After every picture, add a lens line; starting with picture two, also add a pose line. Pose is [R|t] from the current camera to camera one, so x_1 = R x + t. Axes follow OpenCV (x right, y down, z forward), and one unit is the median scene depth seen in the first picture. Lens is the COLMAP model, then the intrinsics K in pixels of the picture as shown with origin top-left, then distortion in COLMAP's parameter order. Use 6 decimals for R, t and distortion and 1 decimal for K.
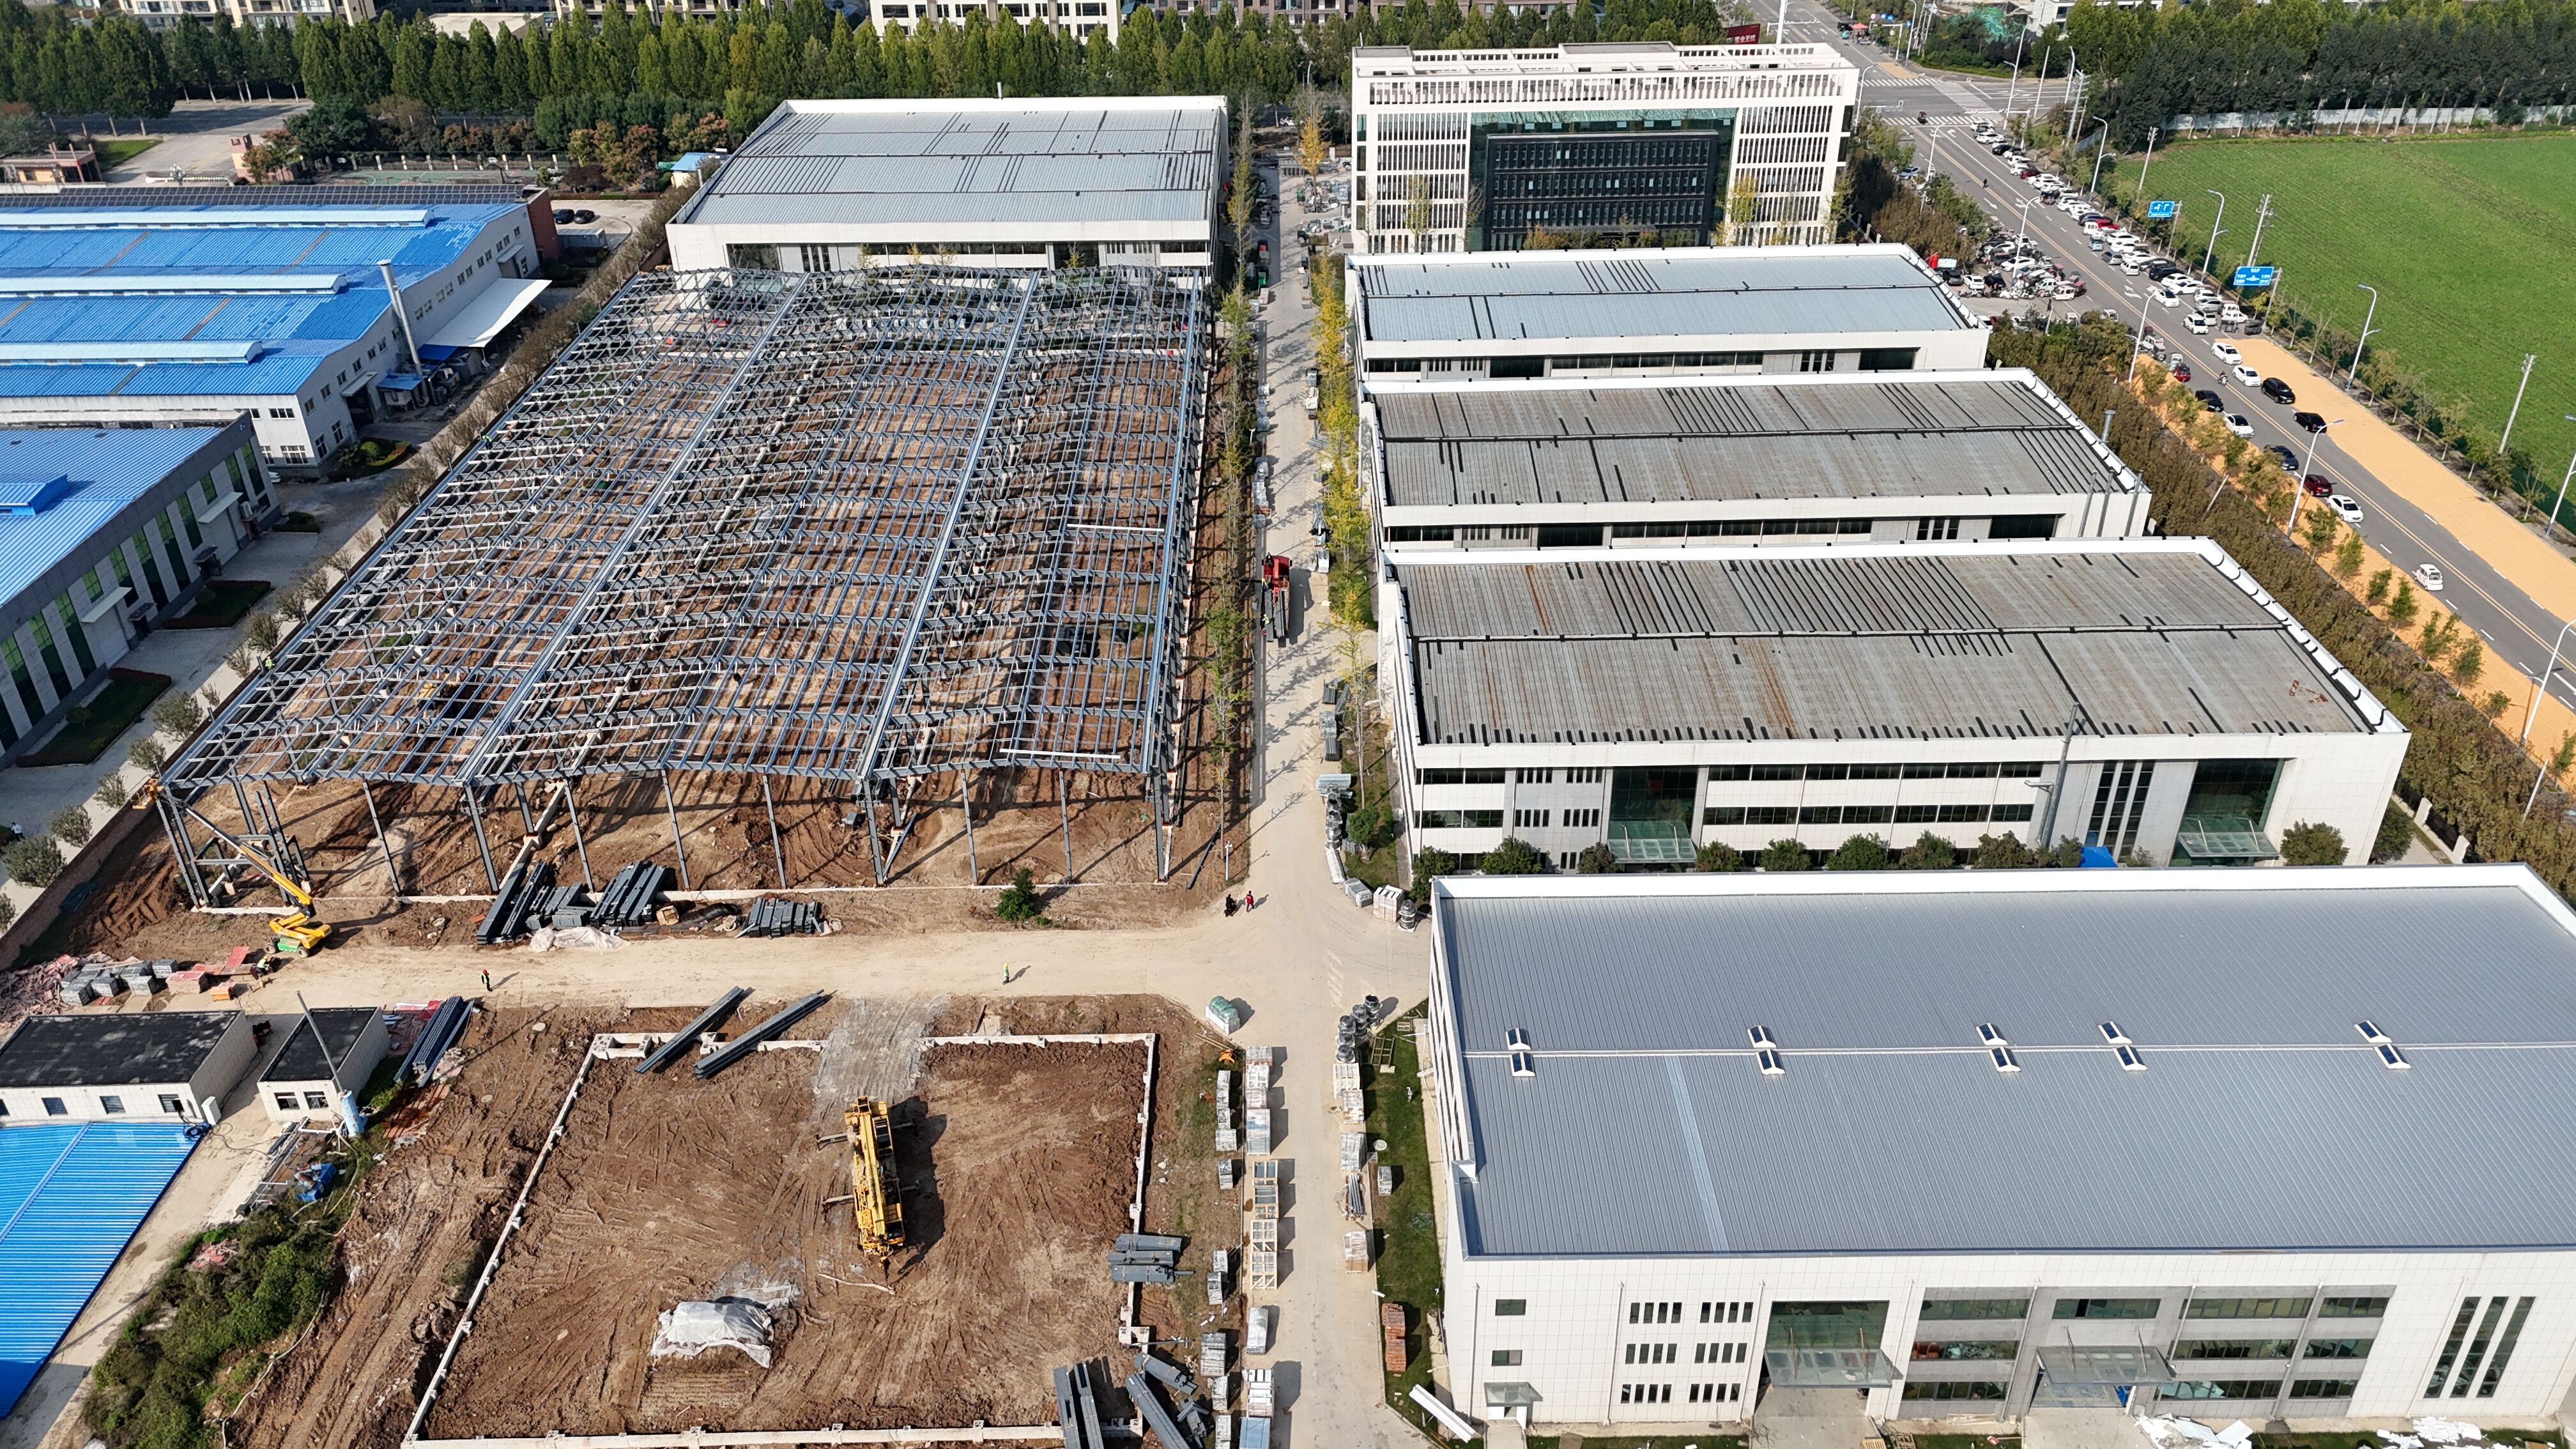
lens RADIAL K [[1912.5, 0, 1288.0], [0, 1912.5, 724.5], [0, 0, 1]] dist [0.080692, -0.066698]
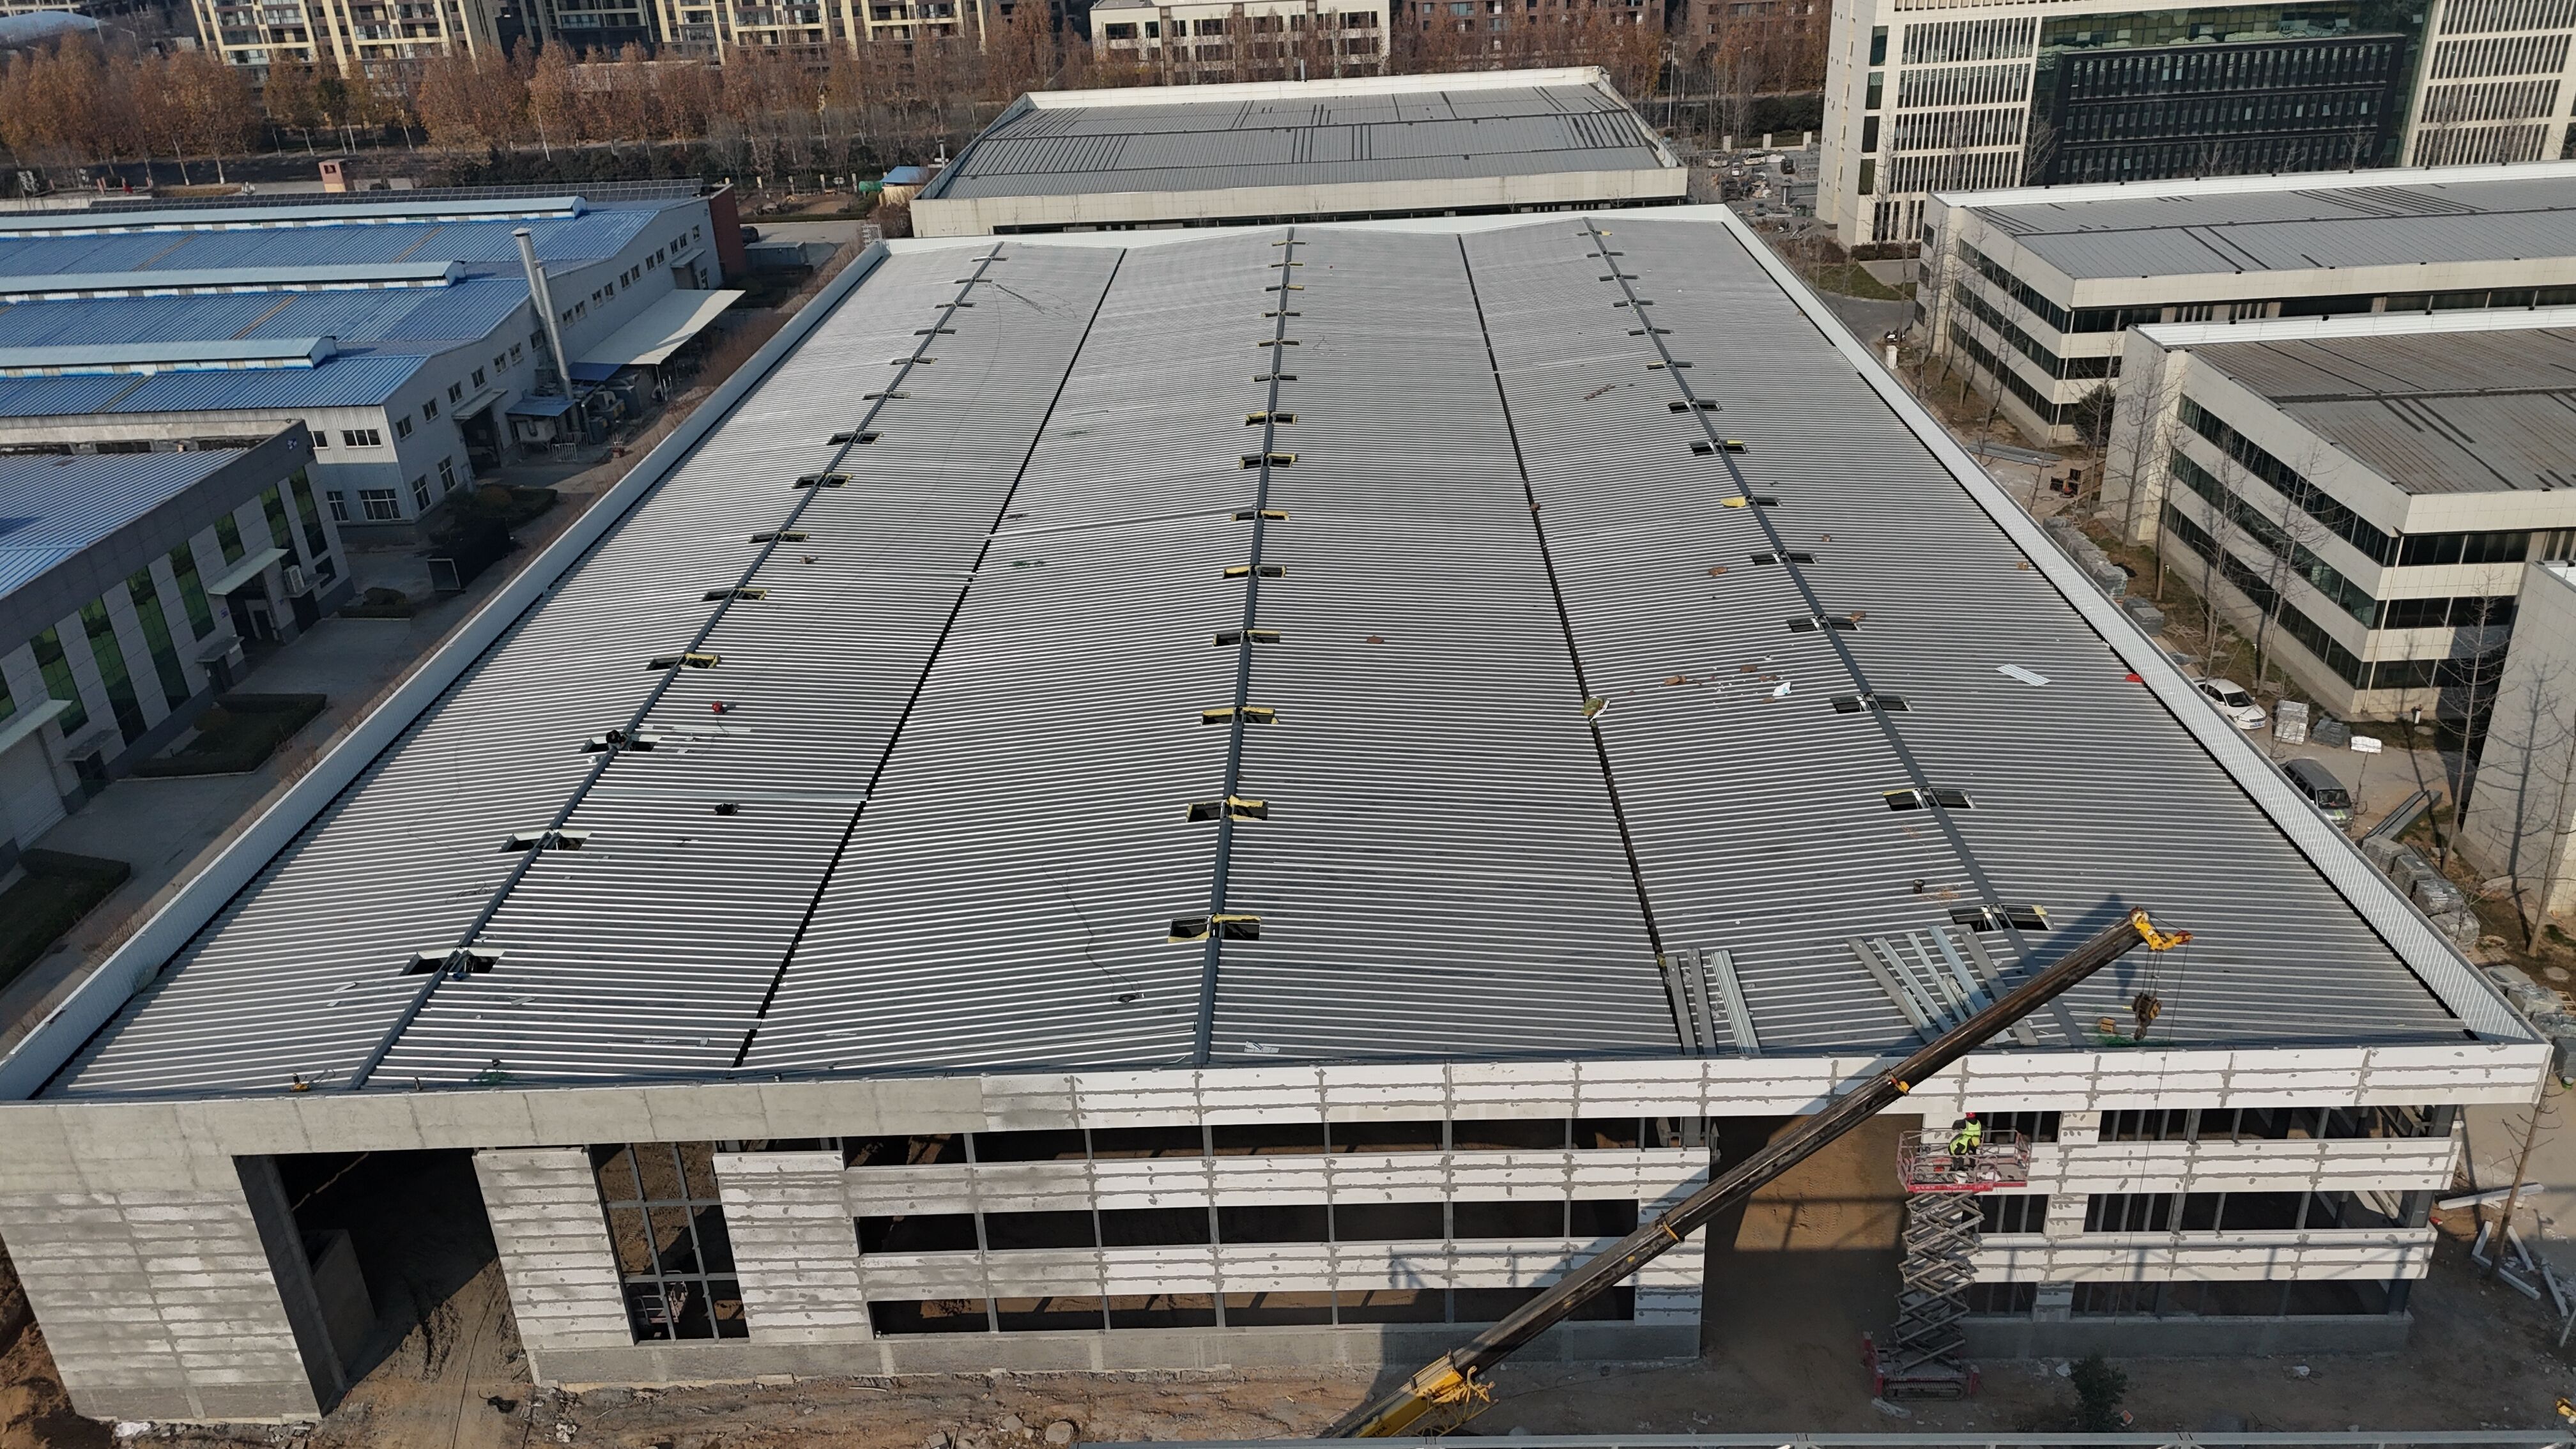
lens RADIAL K [[1903.4, 0, 1288.0], [0, 1903.4, 724.5], [0, 0, 1]] dist [0.043056, -0.007400]
pose [[0.999050, -0.016929, -0.040166, -0.193517], [0.013600, 0.996560, -0.081757, -0.012073], [0.041412, 0.081133, 0.995843, 0.399884]]
